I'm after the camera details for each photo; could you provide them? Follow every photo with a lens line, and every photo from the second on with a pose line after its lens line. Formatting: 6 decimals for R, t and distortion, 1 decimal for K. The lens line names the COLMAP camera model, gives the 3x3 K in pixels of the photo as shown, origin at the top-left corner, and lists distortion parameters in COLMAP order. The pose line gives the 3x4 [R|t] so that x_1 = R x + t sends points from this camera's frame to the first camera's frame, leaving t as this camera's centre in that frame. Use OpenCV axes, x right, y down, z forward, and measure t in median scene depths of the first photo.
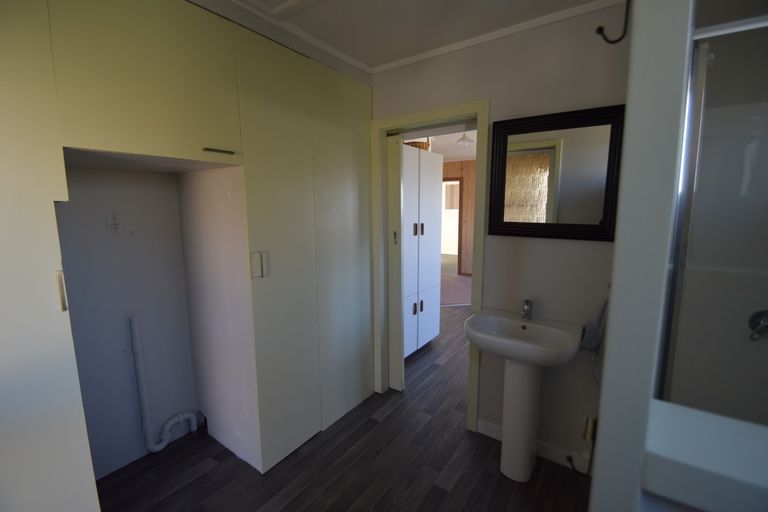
lens RADIAL K [[337.7, 0, 388.1], [0, 337.7, 254.2], [0, 0, 1]] dist [0.001789, -0.000536]
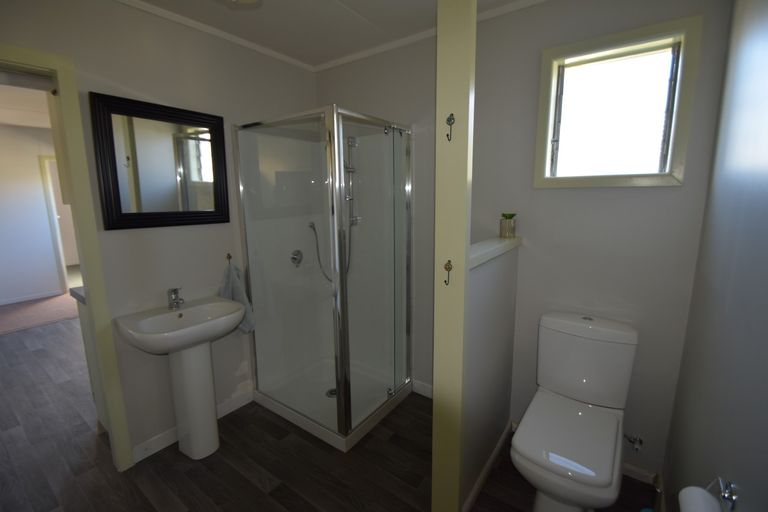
lens RADIAL K [[337.7, 0, 387.5], [0, 337.7, 251.7], [0, 0, 1]] dist [0.001789, -0.000536]
pose [[0.020152, -0.174703, 0.984415, -0.531043], [0.142936, 0.975004, 0.170107, -0.052029], [-0.989527, 0.137281, 0.044620, 0.302978]]
